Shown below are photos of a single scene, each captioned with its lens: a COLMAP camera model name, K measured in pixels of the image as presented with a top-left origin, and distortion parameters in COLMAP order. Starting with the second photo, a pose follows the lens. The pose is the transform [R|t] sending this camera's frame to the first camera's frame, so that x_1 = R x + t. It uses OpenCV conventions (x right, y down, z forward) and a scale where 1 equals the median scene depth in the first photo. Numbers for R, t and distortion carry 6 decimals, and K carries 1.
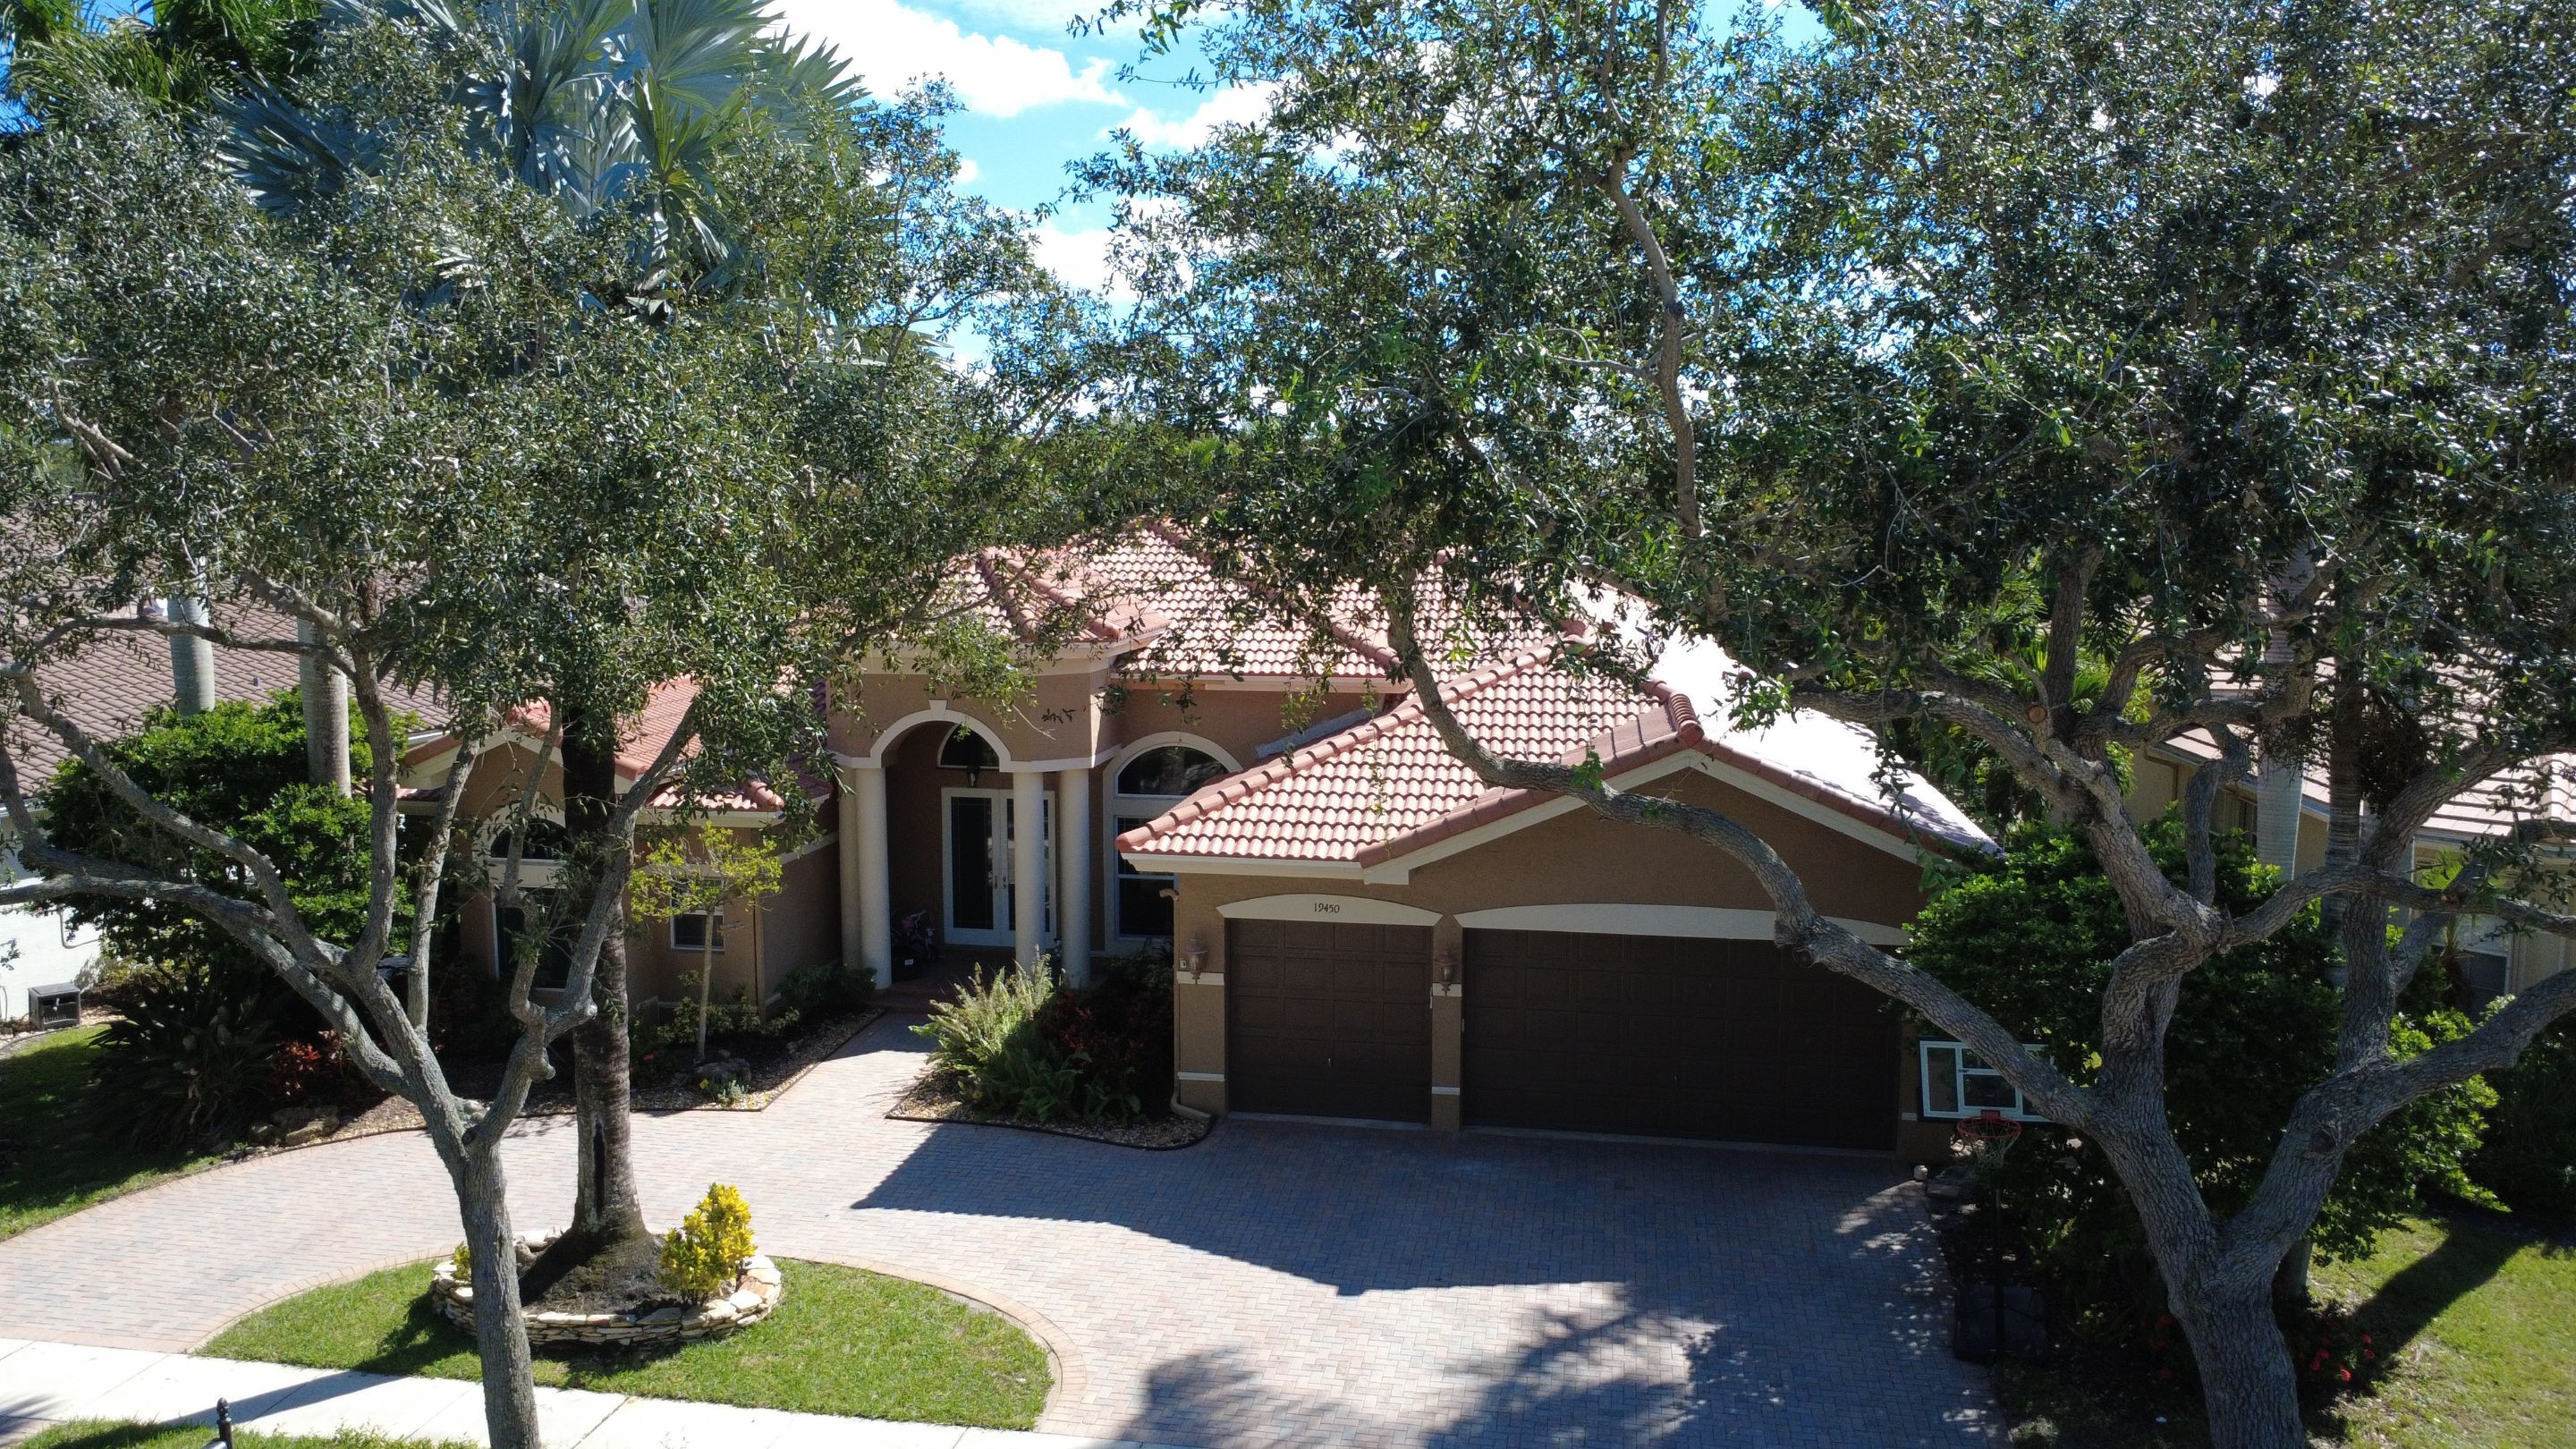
lens RADIAL K [[1868.6, 0, 1288.0], [0, 1868.6, 724.5], [0, 0, 1]] dist [-0.003568, 0.008842]
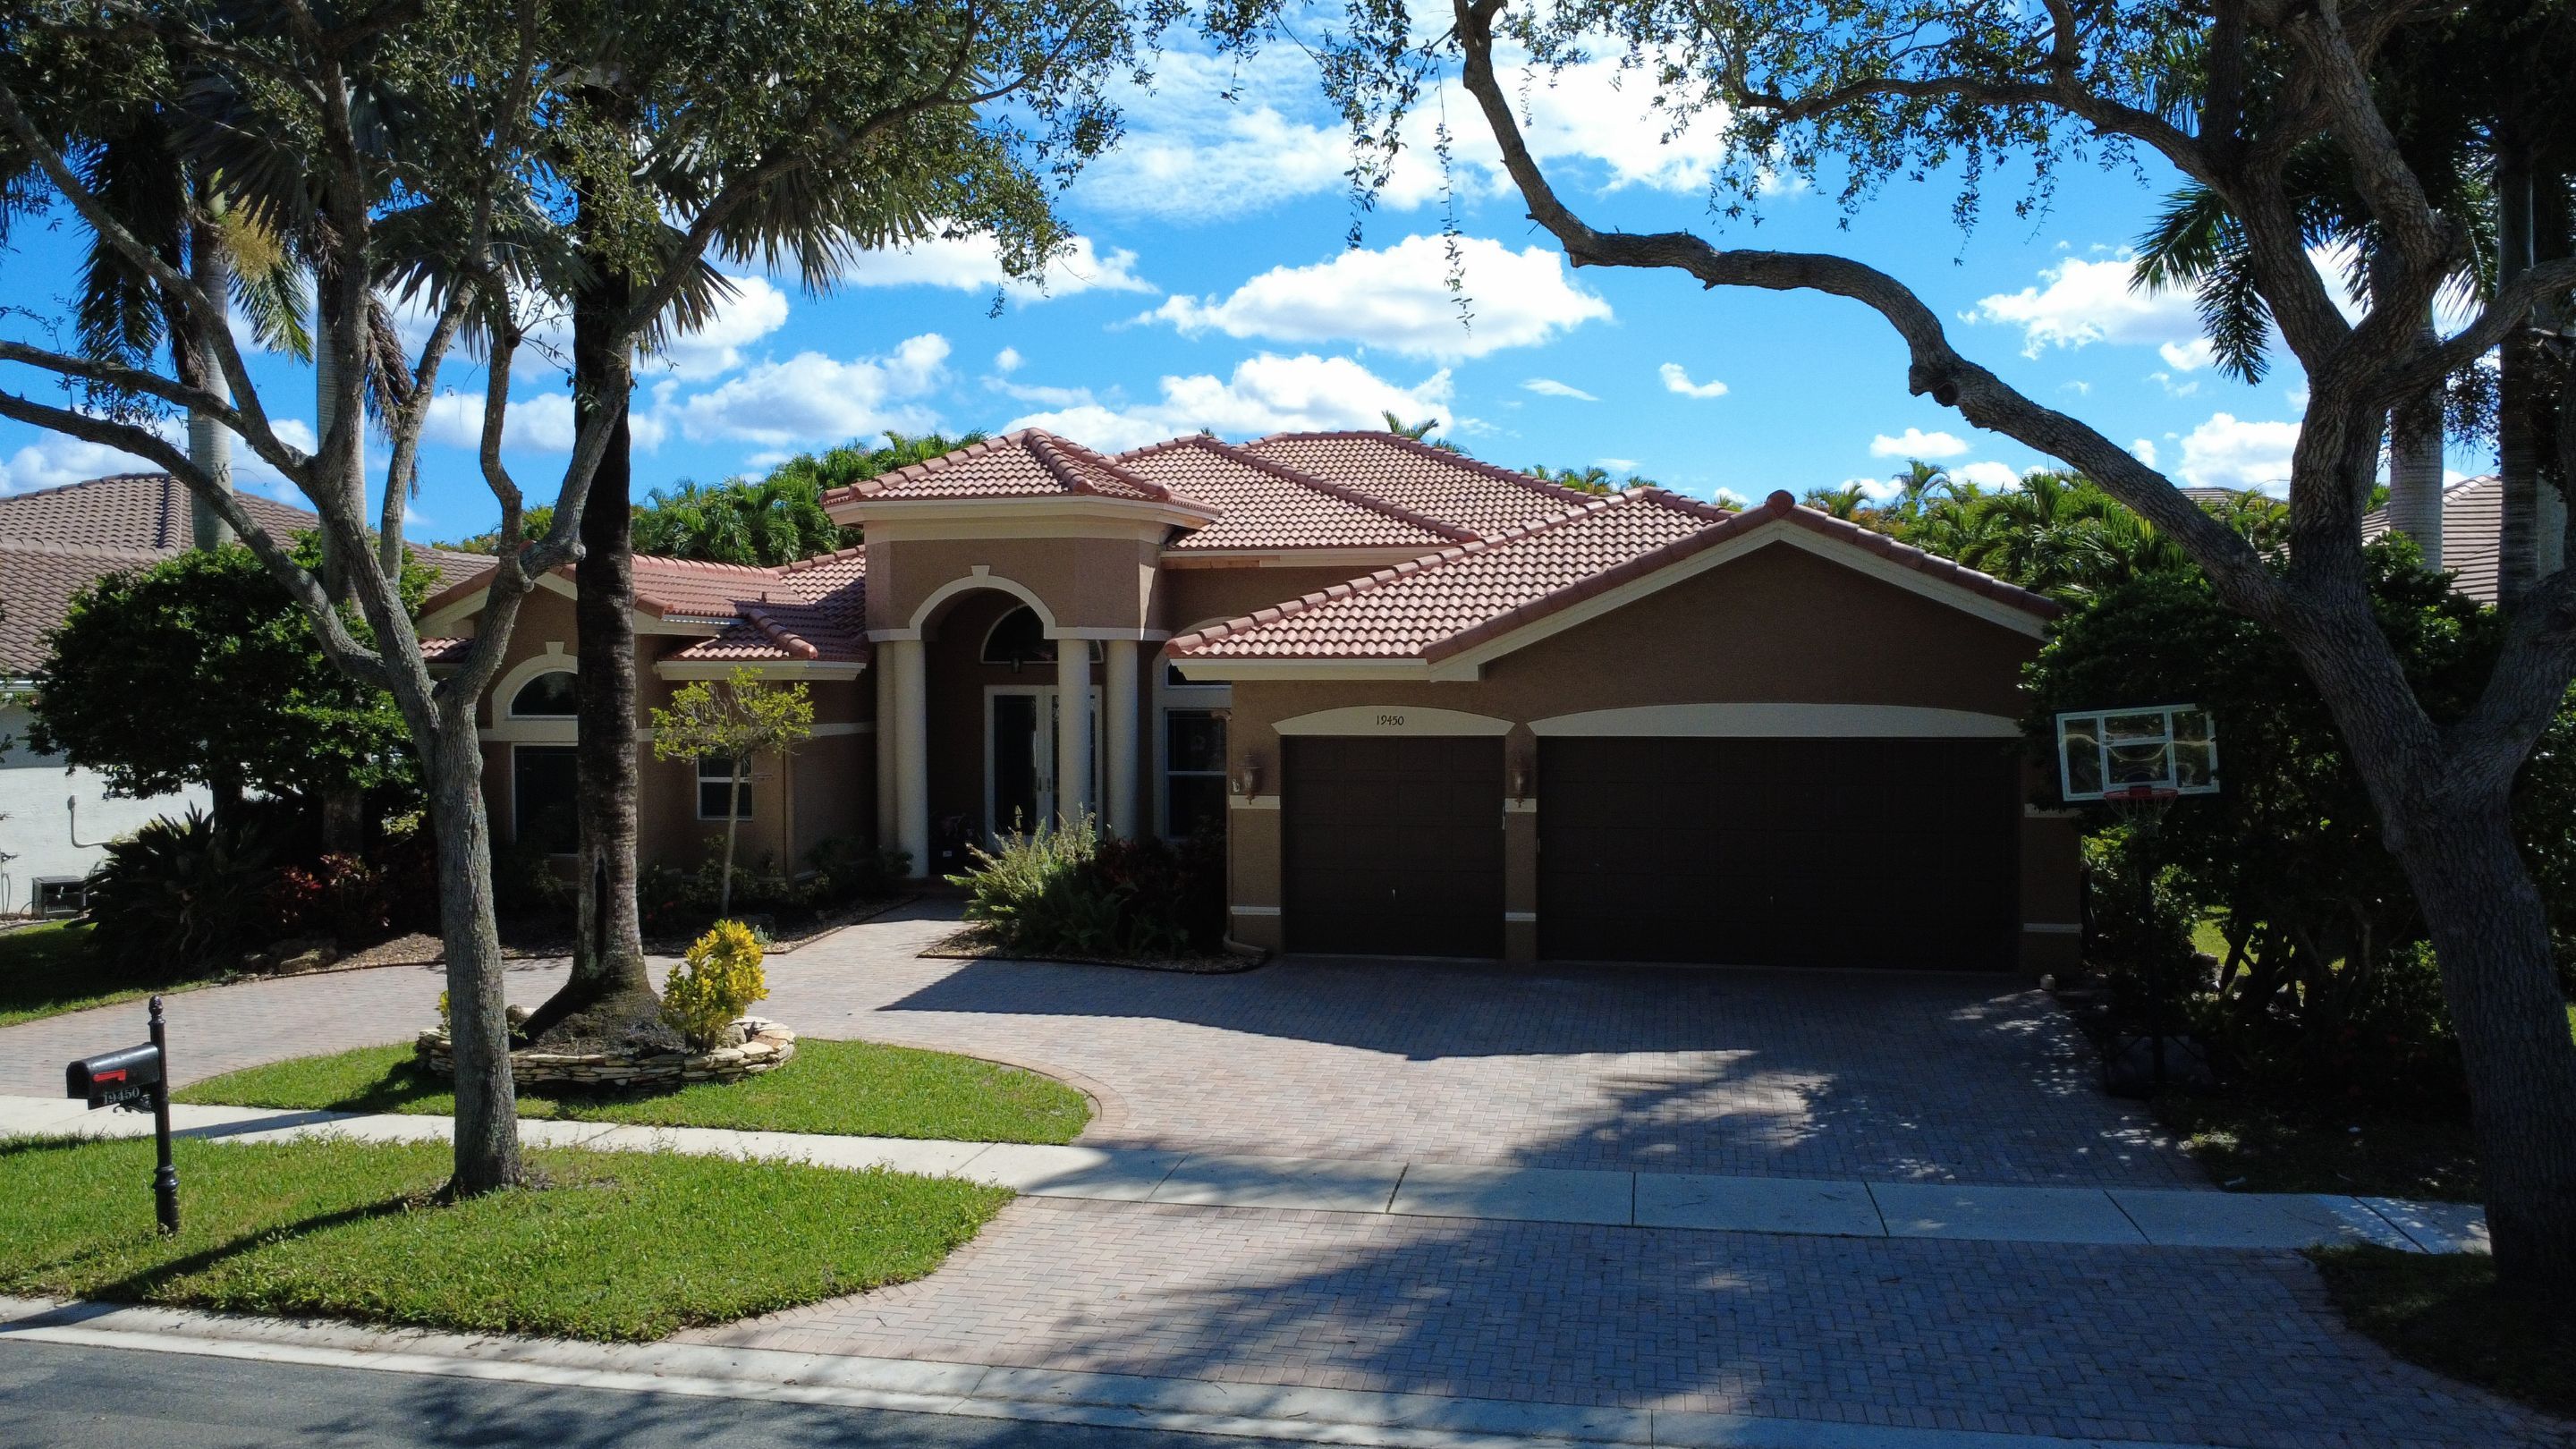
lens RADIAL K [[1868.6, 0, 1288.0], [0, 1868.6, 724.5], [0, 0, 1]] dist [-0.003568, 0.008842]
pose [[0.999584, -0.005204, -0.028362, -0.004242], [0.002623, 0.995915, -0.090259, 0.205842], [0.028716, 0.090147, 0.995514, 0.078370]]
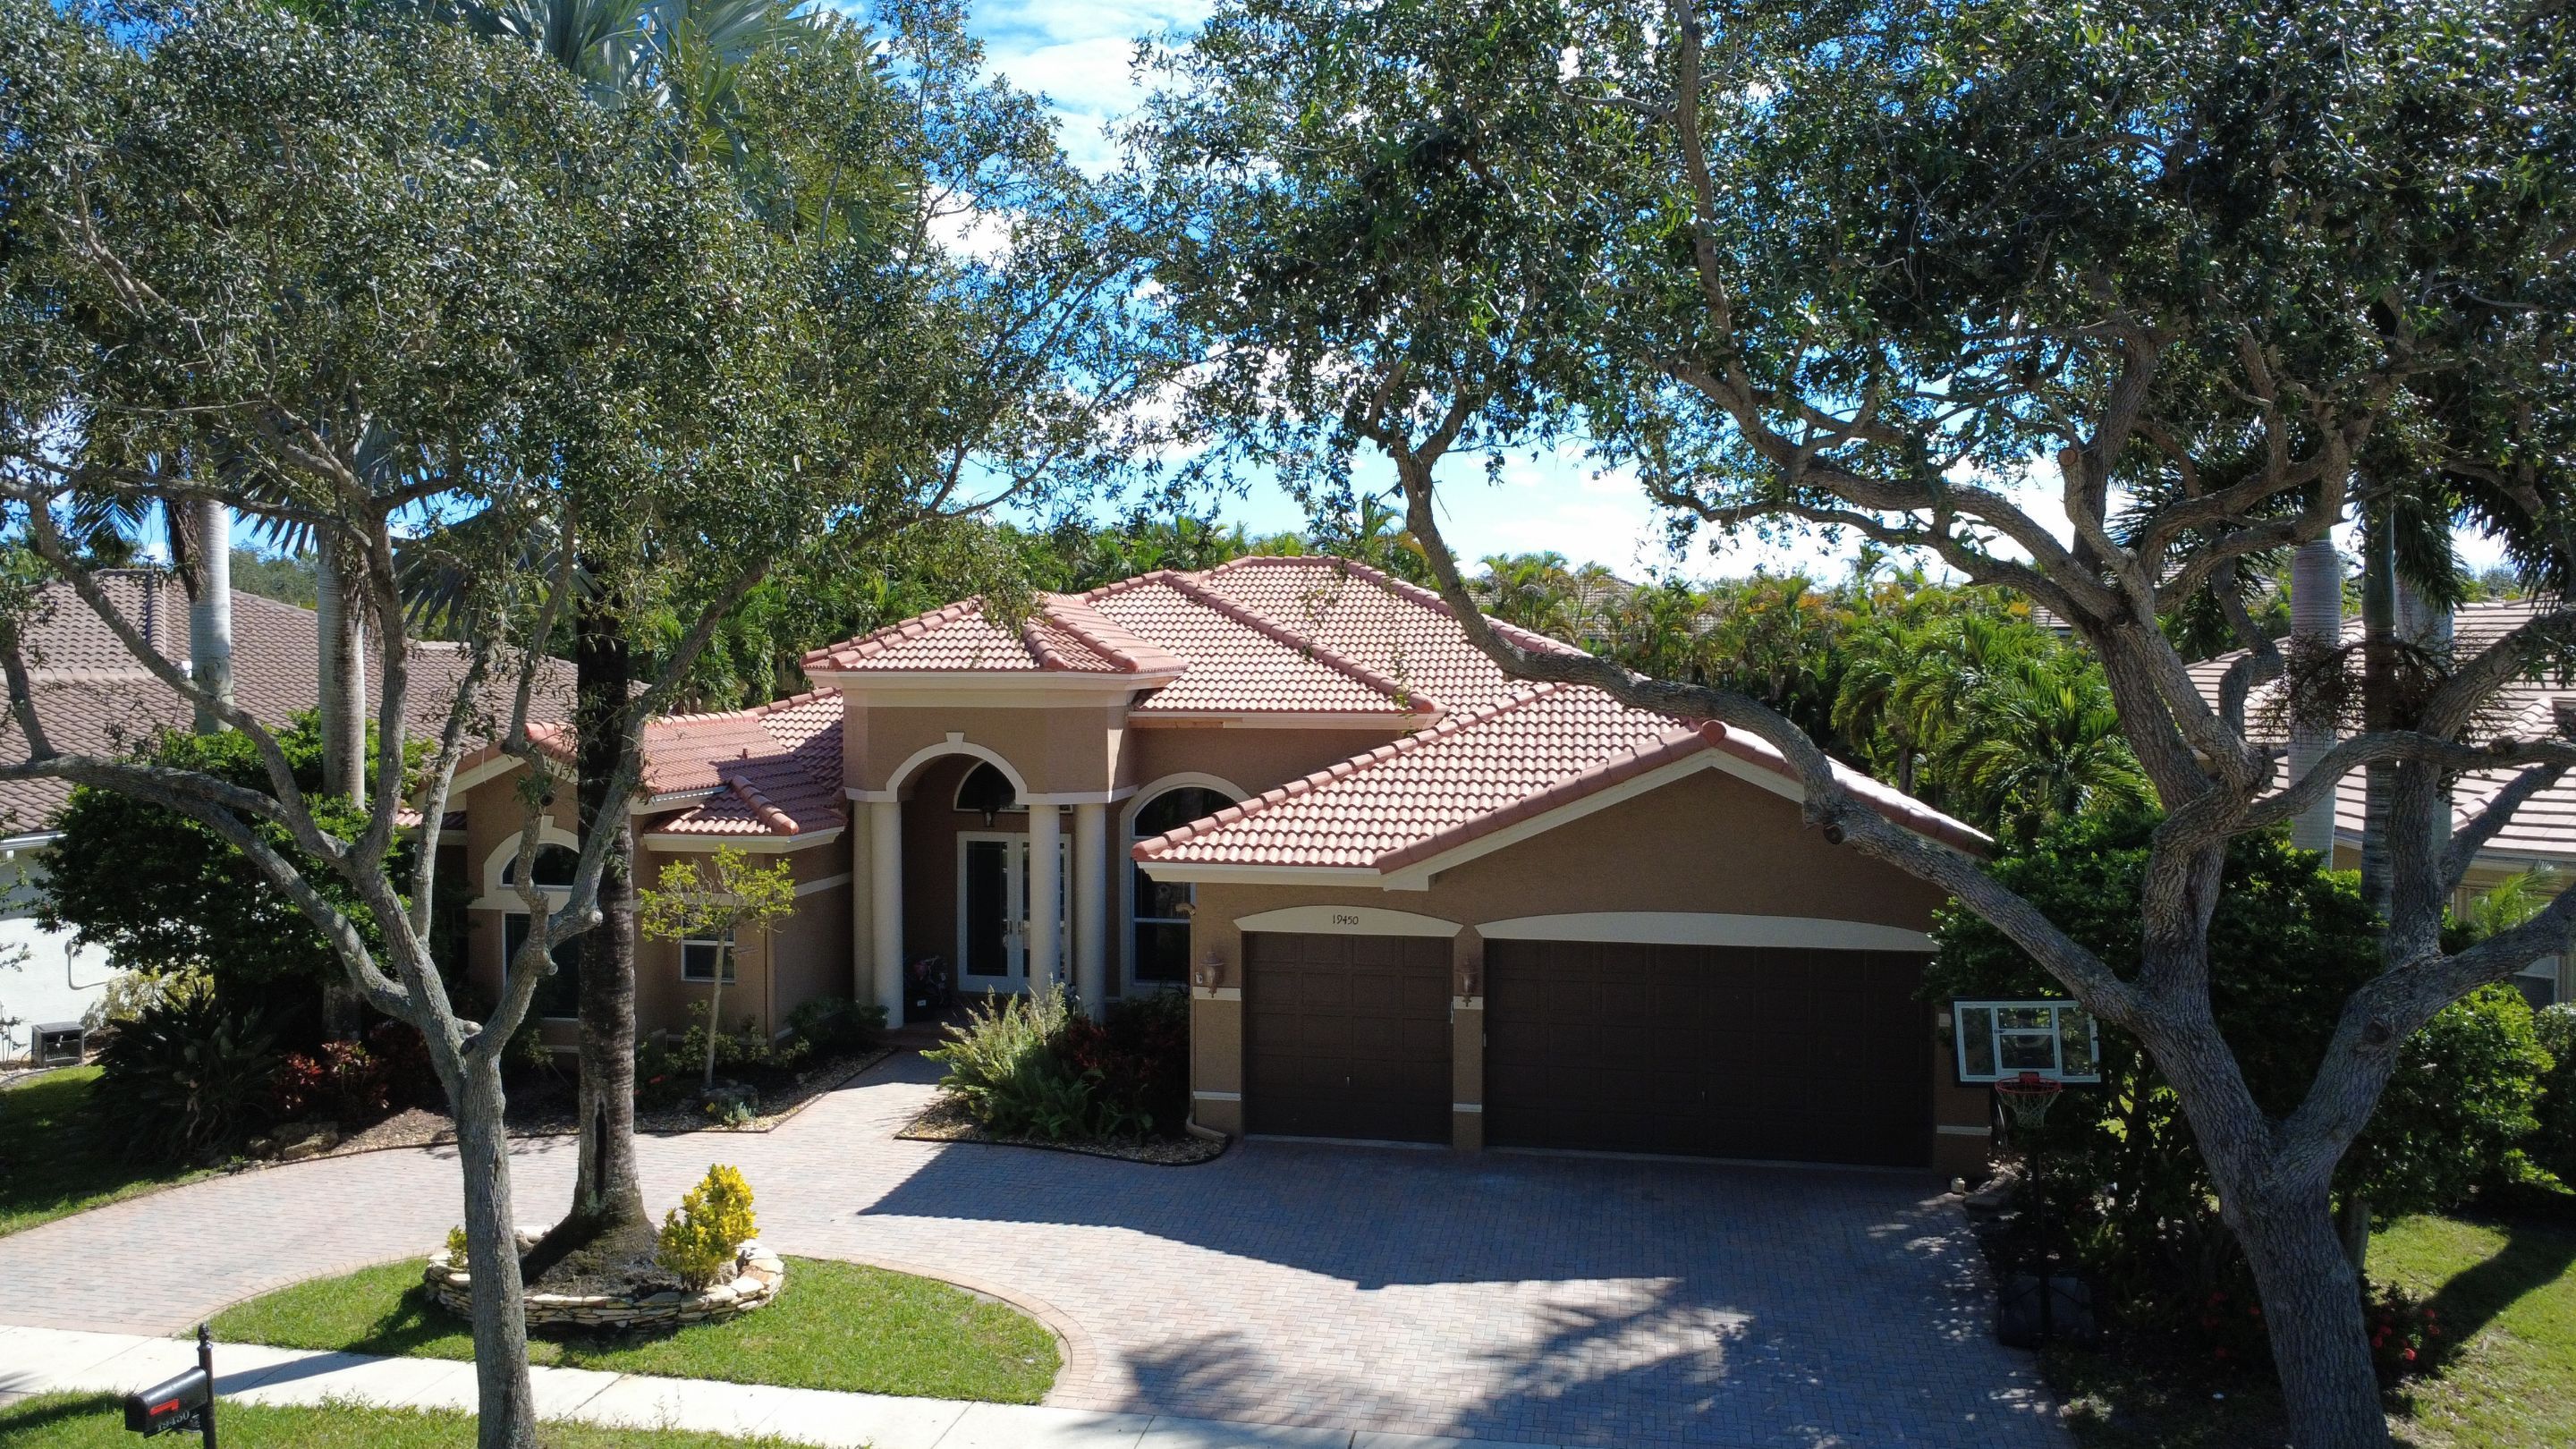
lens RADIAL K [[1868.6, 0, 1288.0], [0, 1868.6, 724.5], [0, 0, 1]] dist [-0.003568, 0.008842]
pose [[0.999950, 0.000432, -0.009943, 0.000243], [-0.001248, 0.996615, -0.082206, 0.085560], [0.009874, 0.082214, 0.996566, 0.010615]]
